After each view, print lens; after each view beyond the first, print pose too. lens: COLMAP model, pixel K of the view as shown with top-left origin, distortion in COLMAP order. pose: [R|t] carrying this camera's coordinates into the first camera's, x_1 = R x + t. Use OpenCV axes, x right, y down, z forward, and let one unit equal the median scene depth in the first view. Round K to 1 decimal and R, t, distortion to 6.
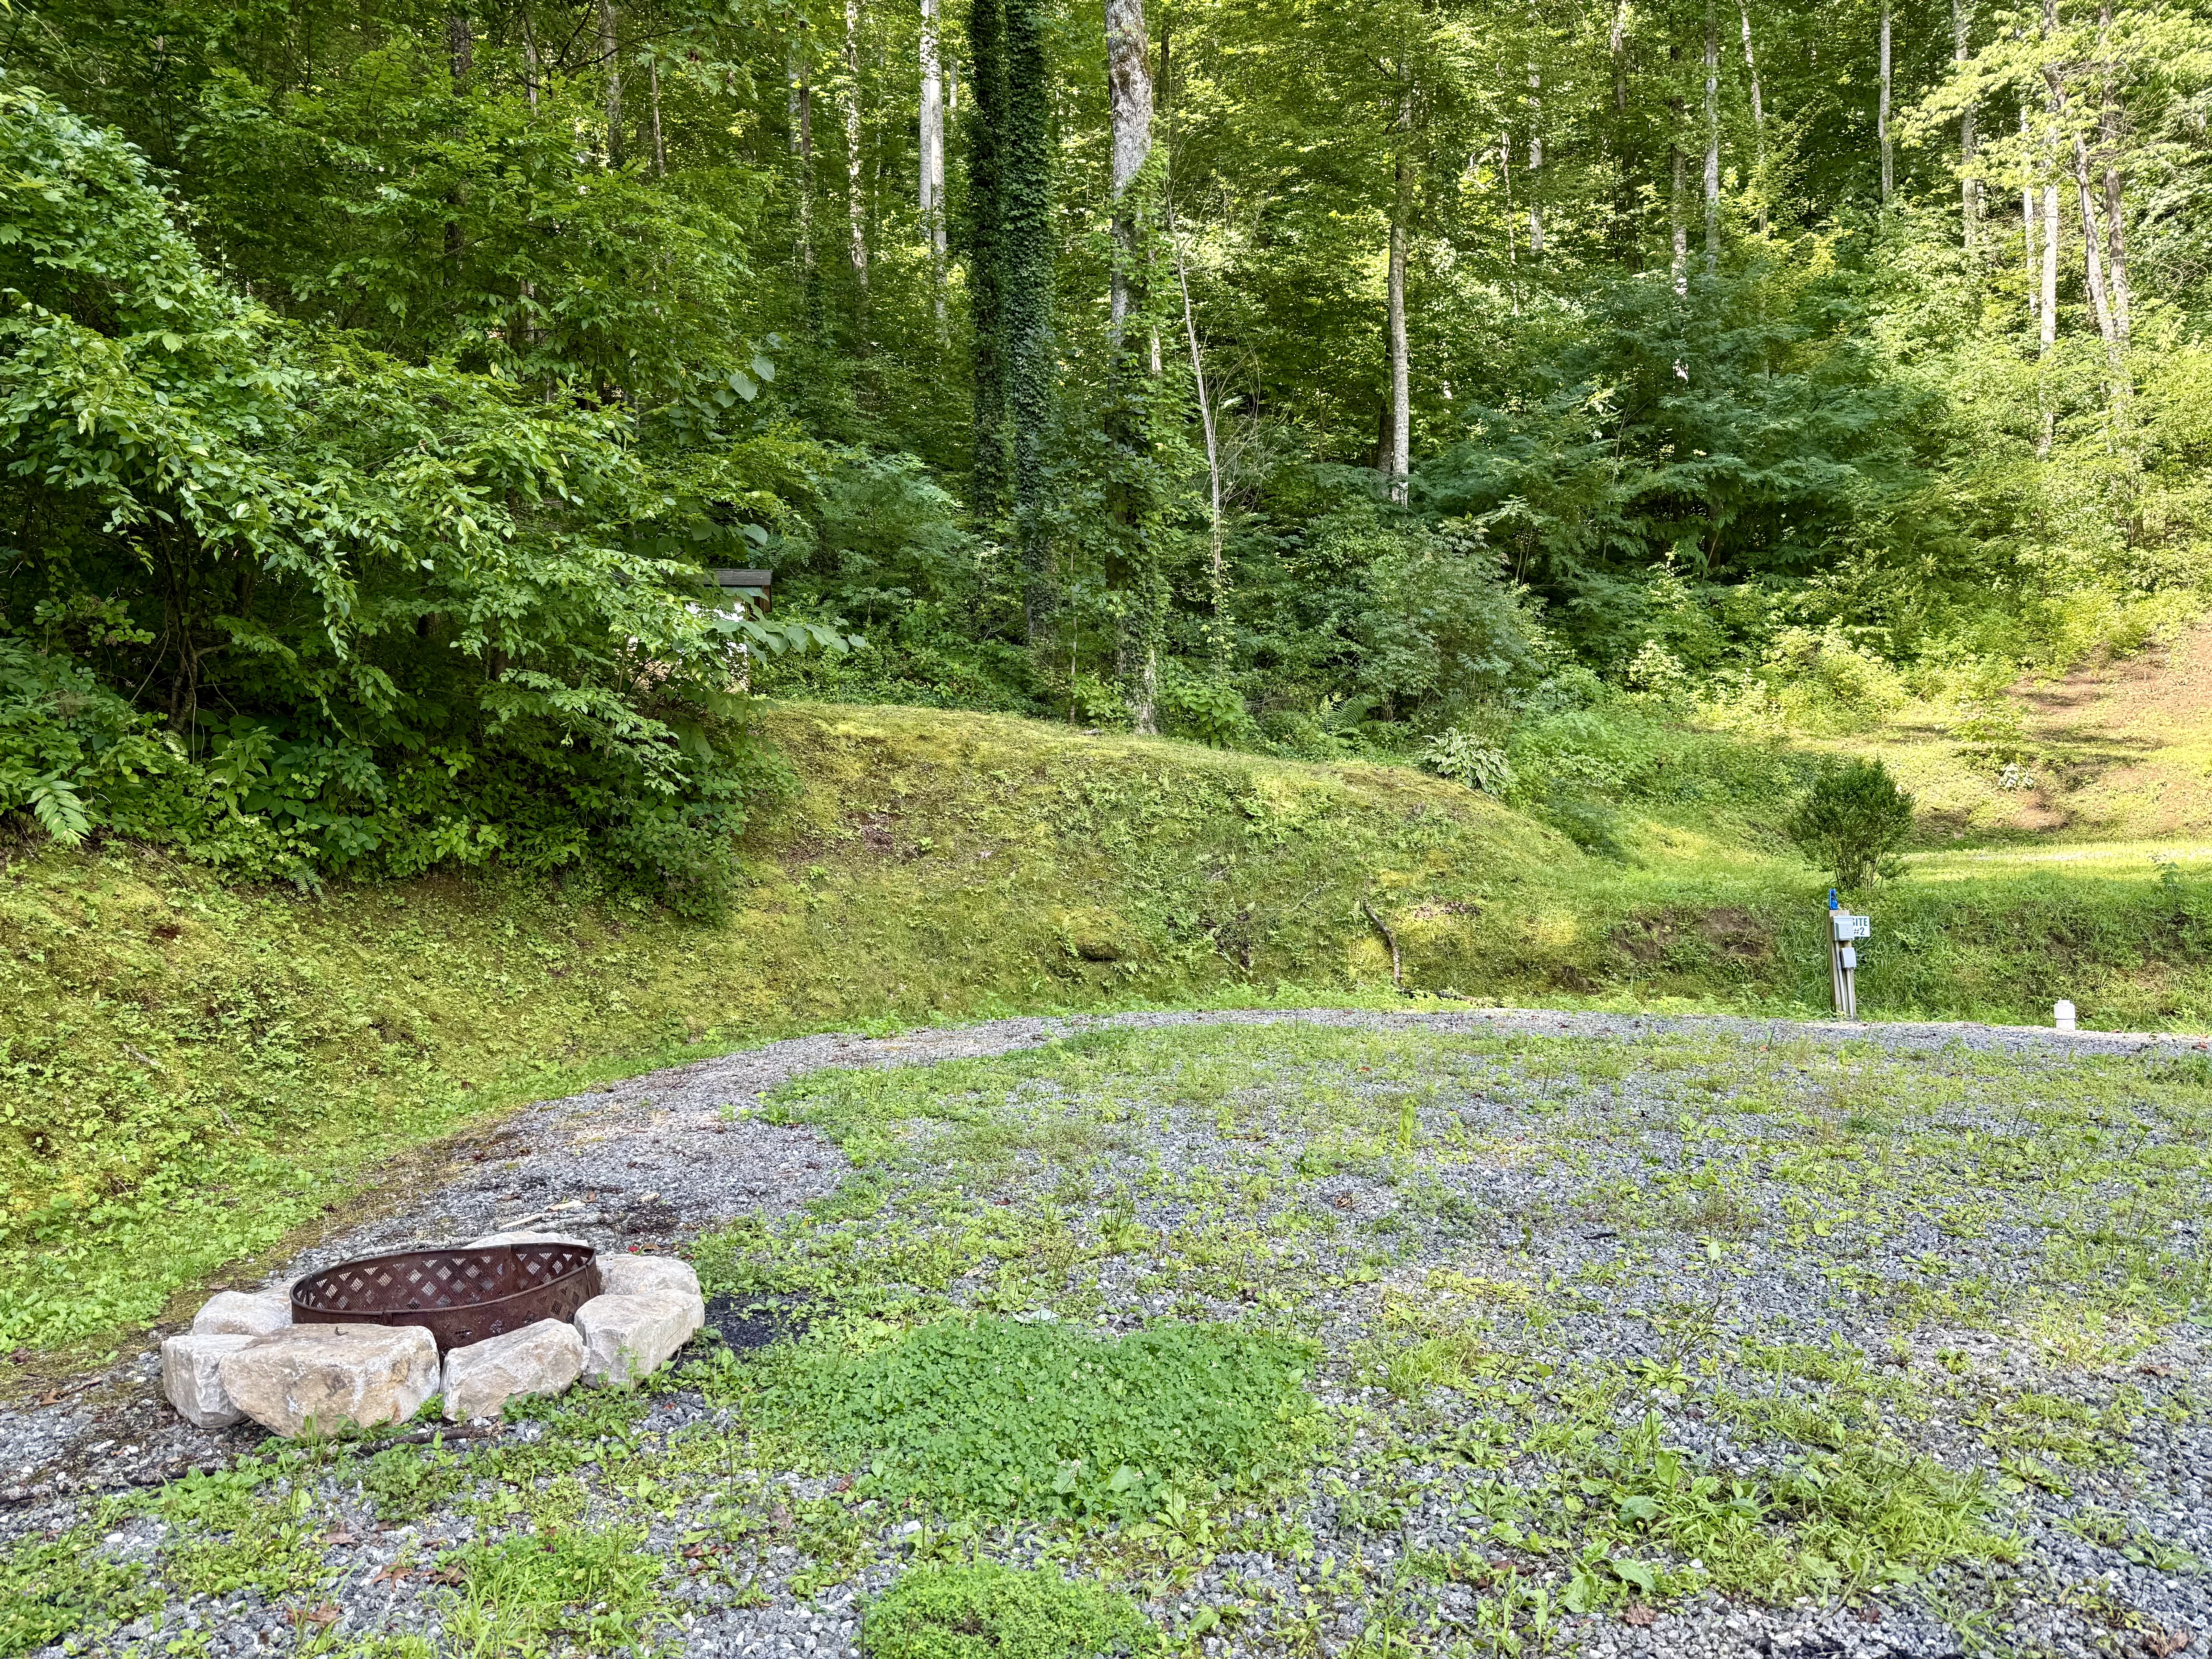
lens RADIAL K [[1546.5, 0, 1115.5], [0, 1546.5, 835.7], [0, 0, 1]] dist [0.117842, -0.171863]
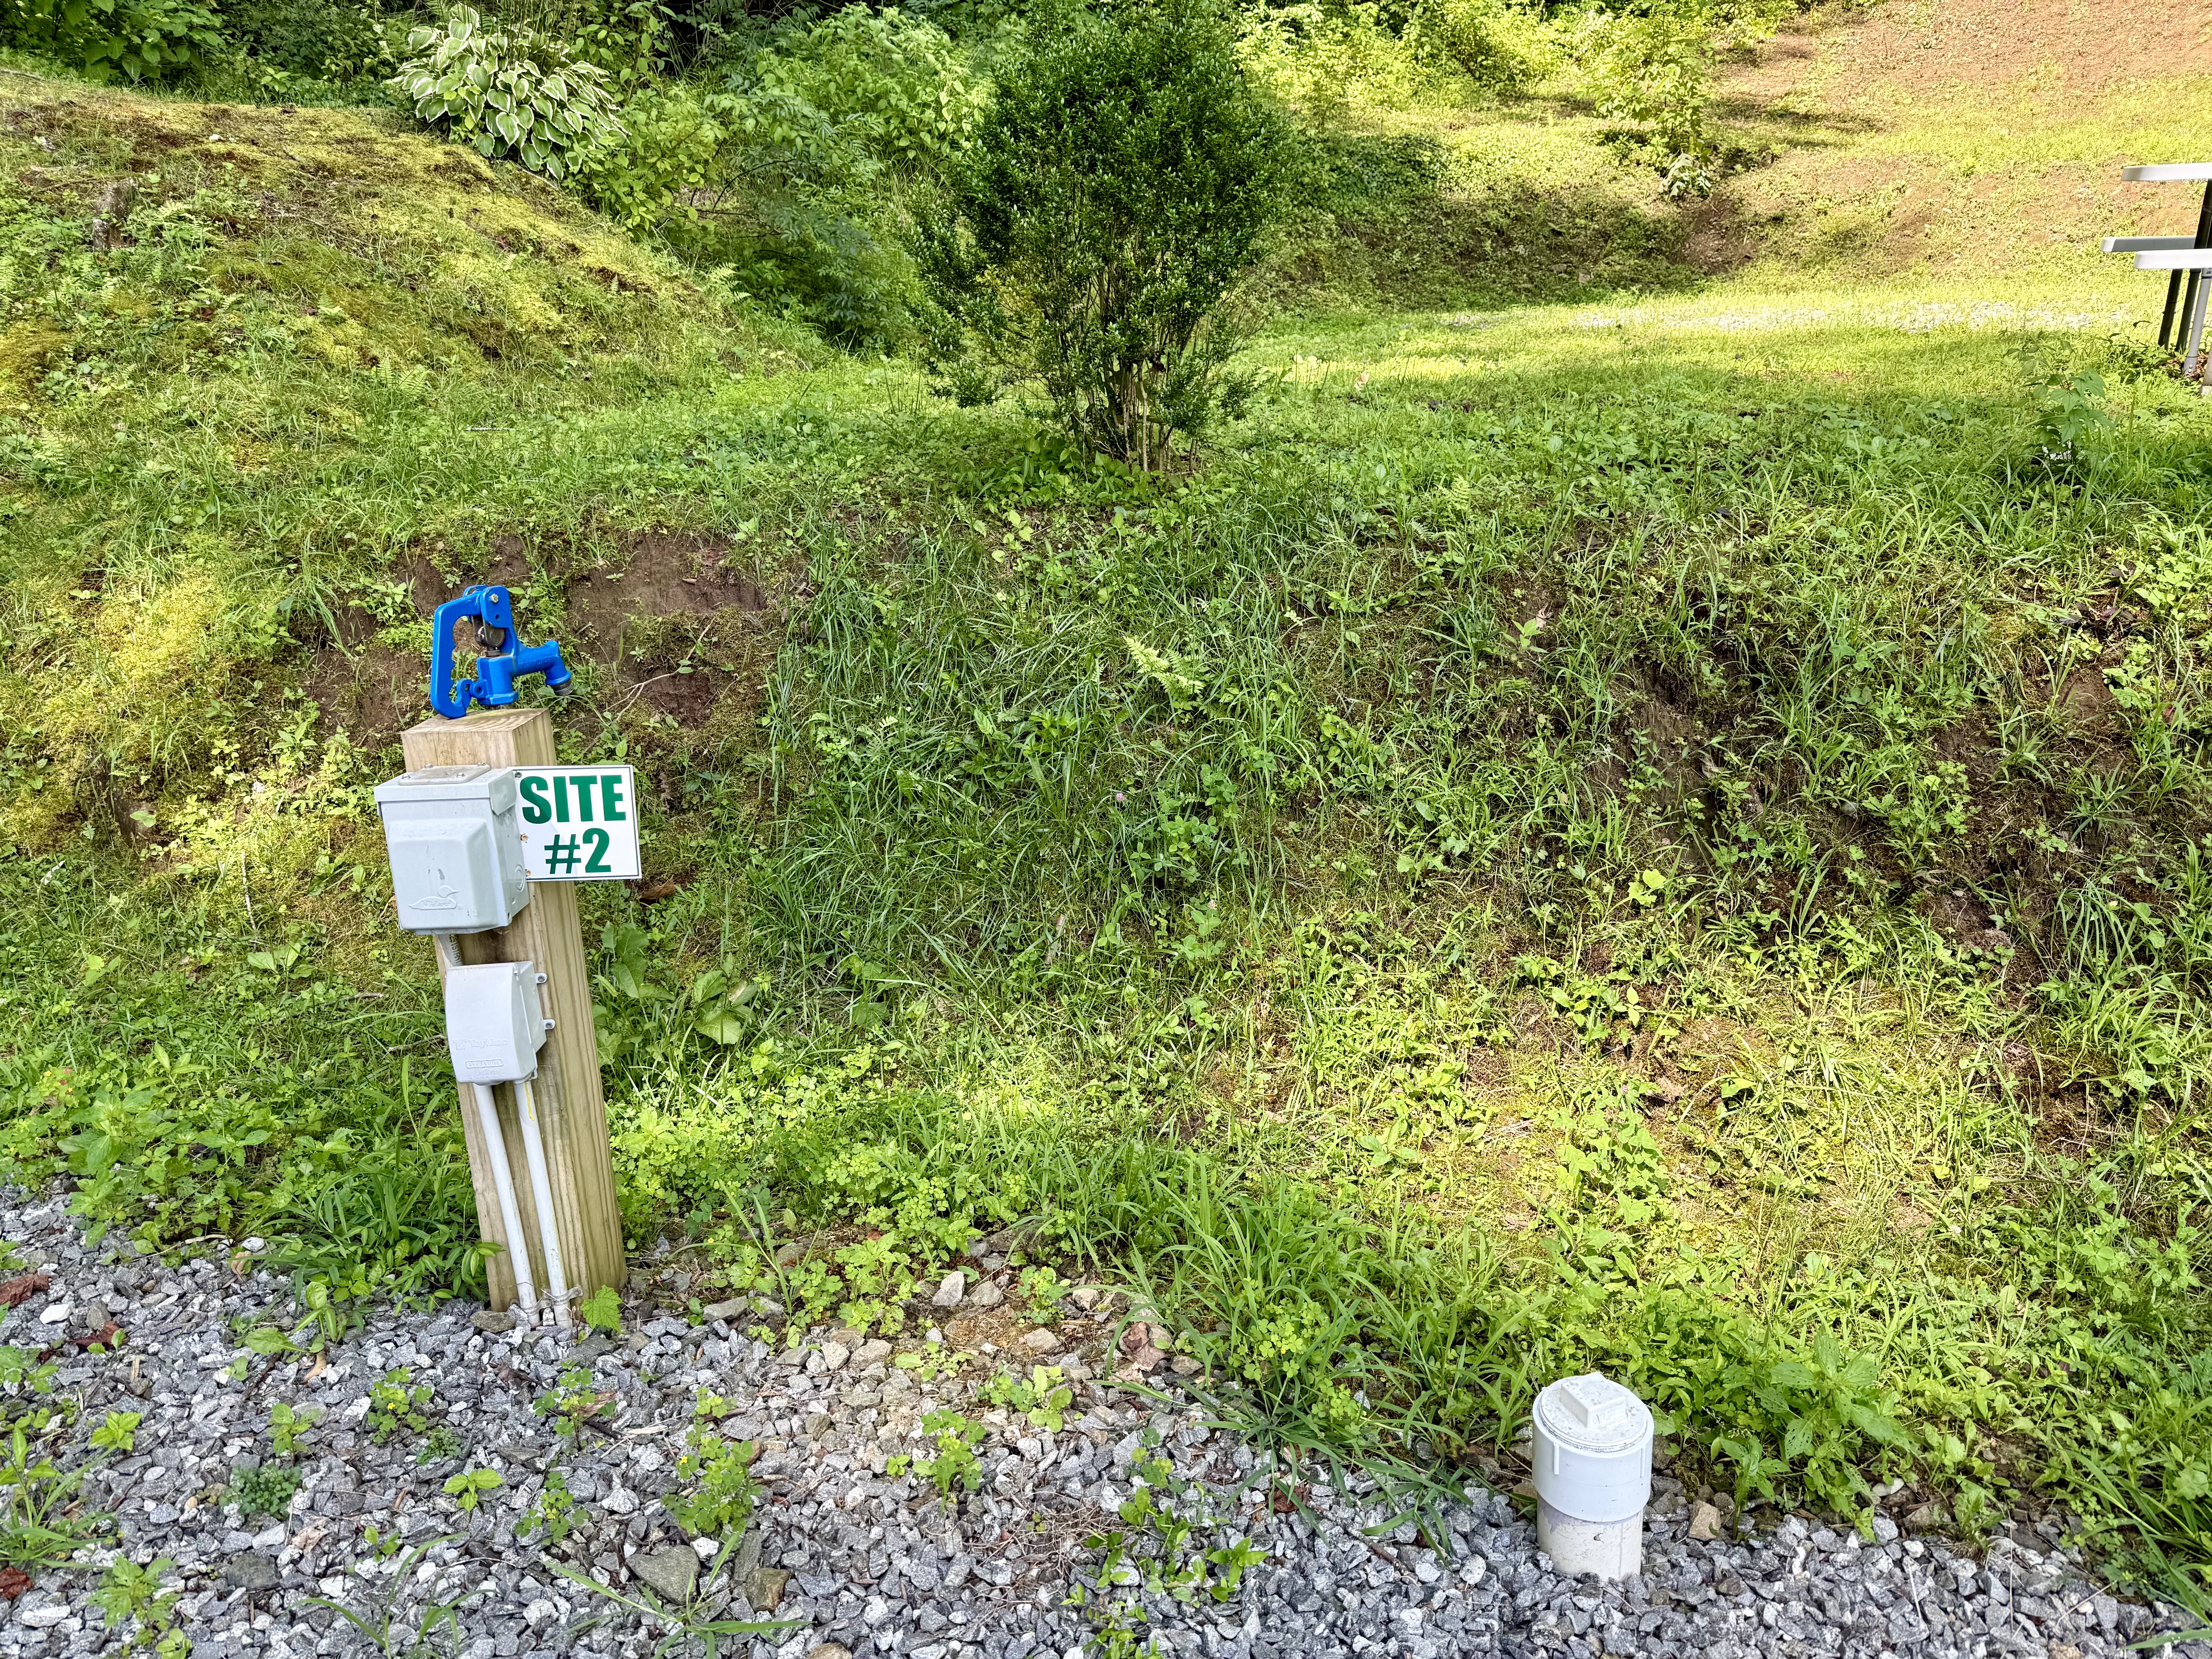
lens RADIAL K [[1546.5, 0, 1115.5], [0, 1546.5, 835.7], [0, 0, 1]] dist [0.117842, -0.171863]
pose [[0.983570, -0.063277, 0.169073, 0.352040], [0.003881, 0.943753, 0.330629, 0.001921], [-0.180484, -0.324541, 0.928493, 0.584167]]
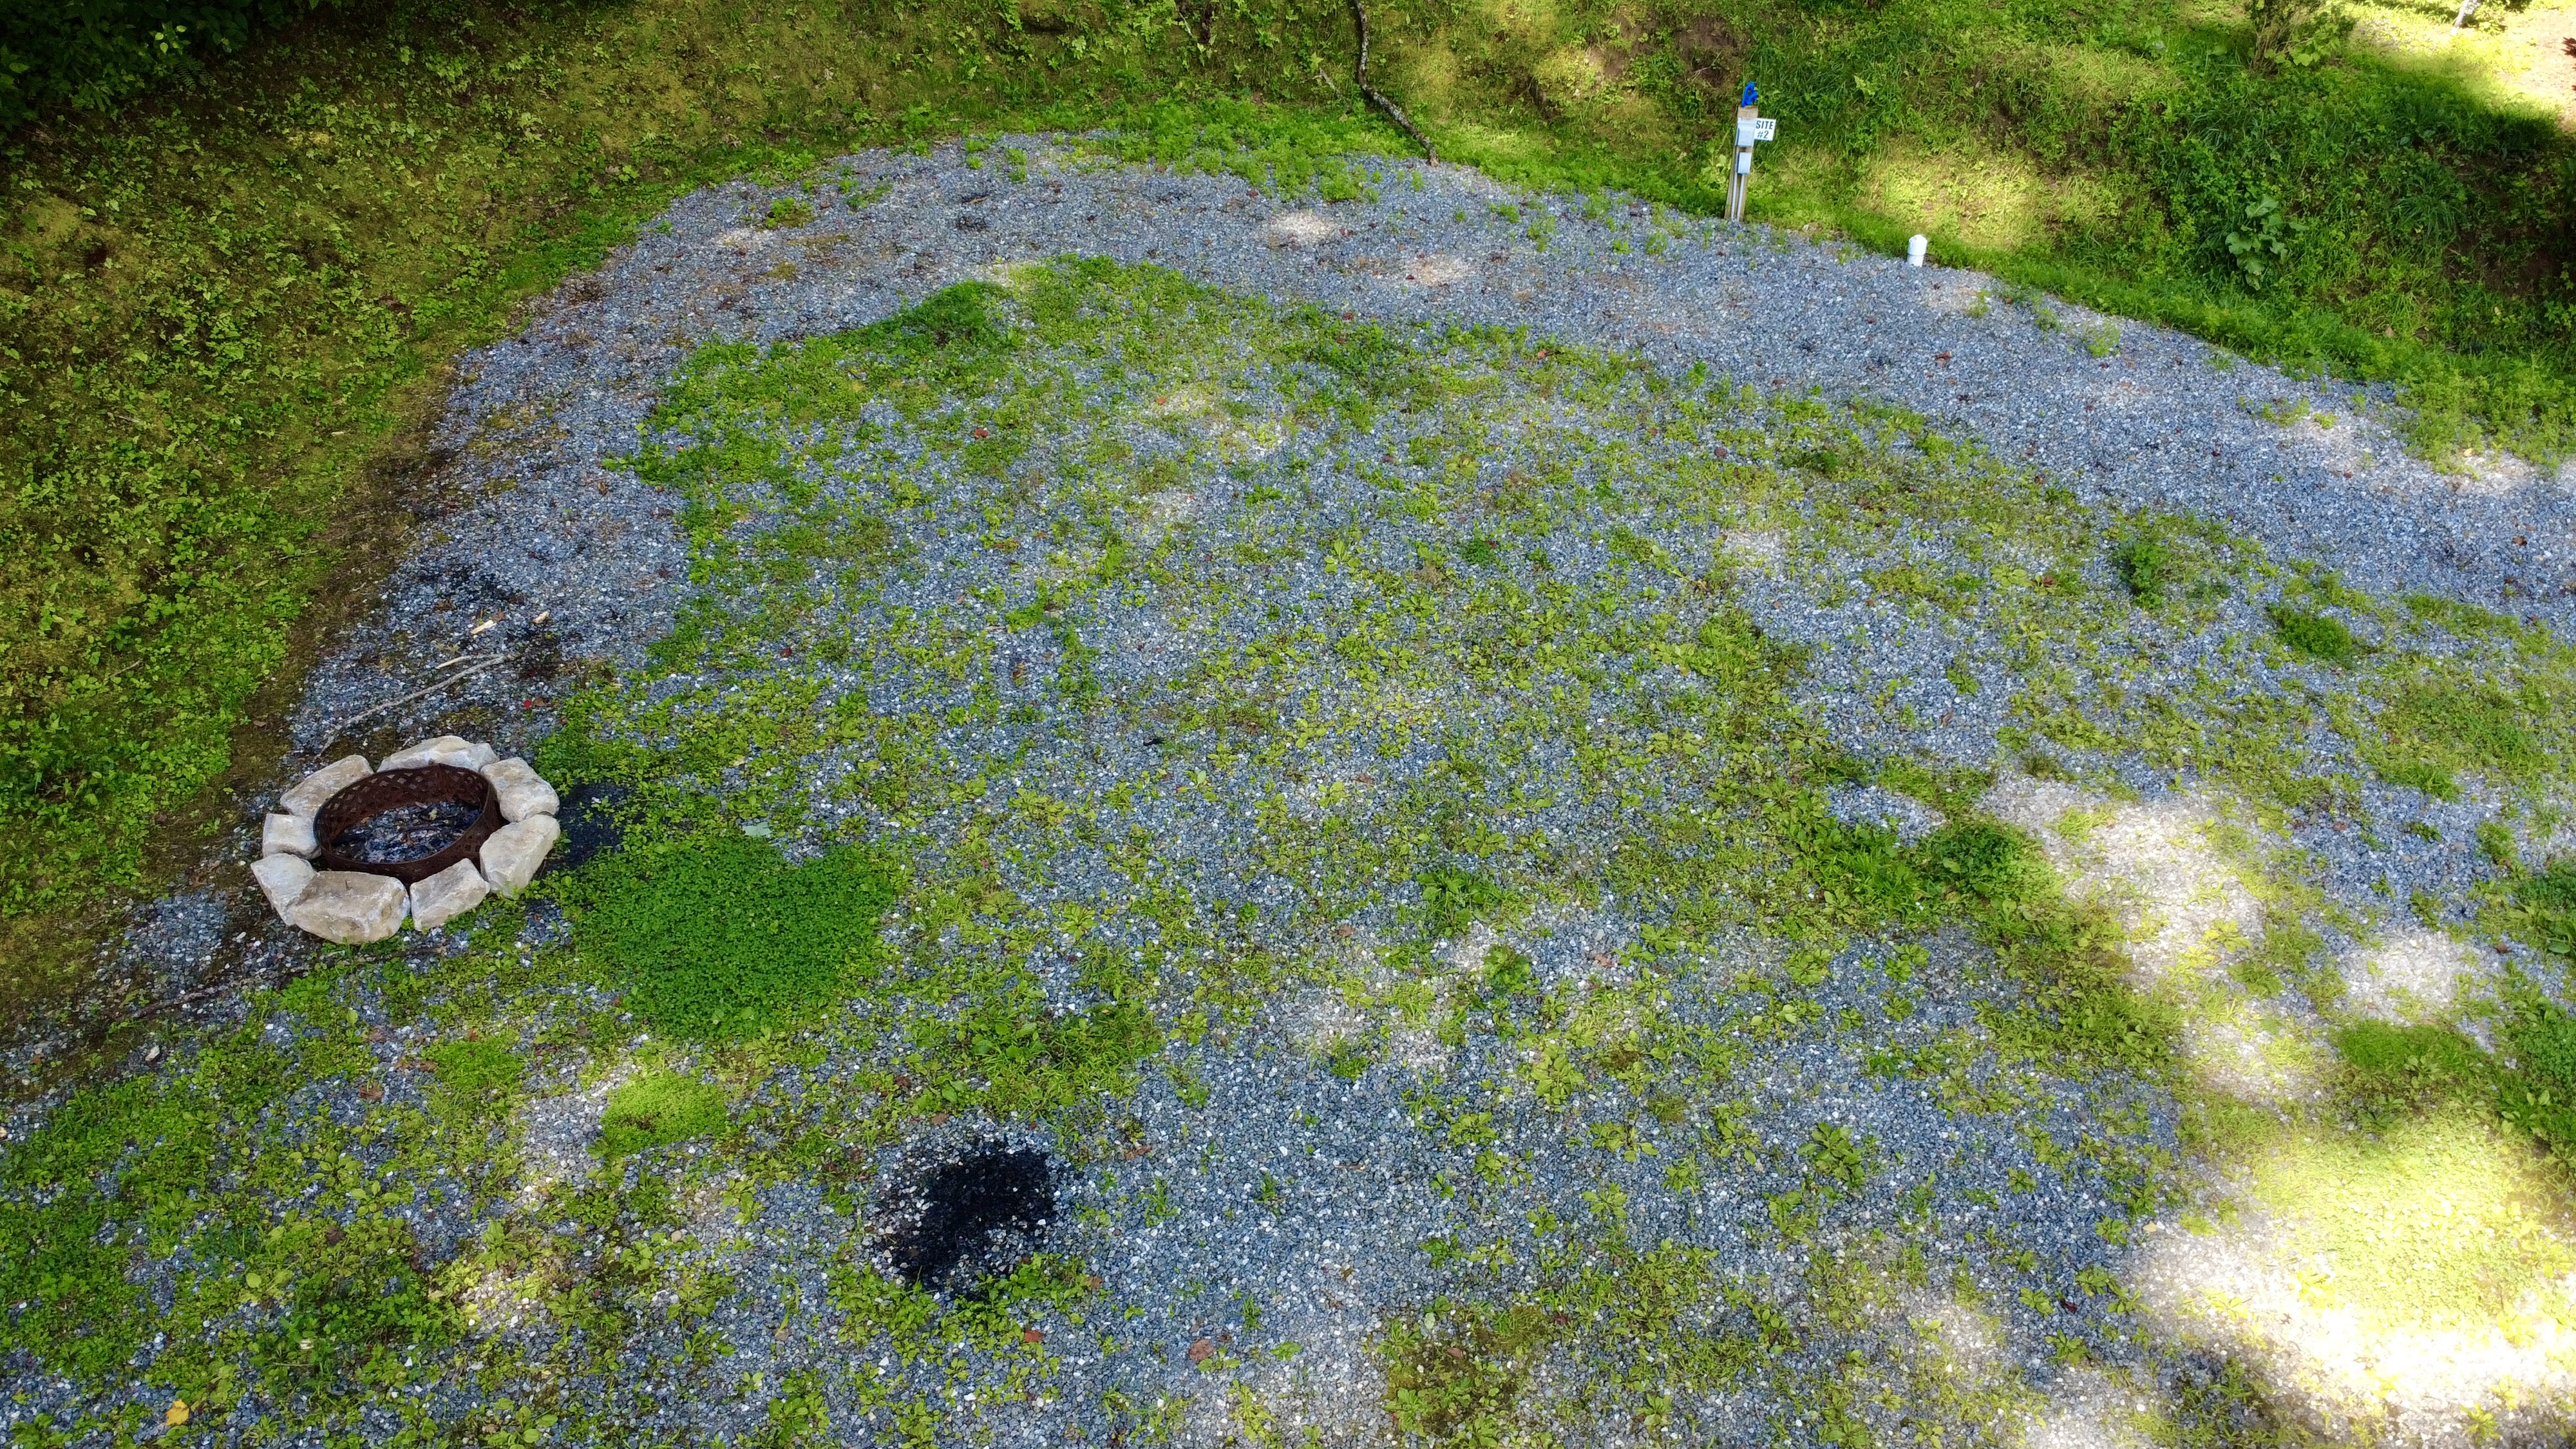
lens RADIAL K [[1968.2, 0, 1288.0], [0, 1968.2, 724.5], [0, 0, 1]] dist [-0.014990, -0.004028]
pose [[0.999362, 0.035433, -0.004468, 0.135183], [-0.025084, 0.785444, 0.618424, -0.283779], [0.025422, -0.617917, 0.785832, -0.145733]]
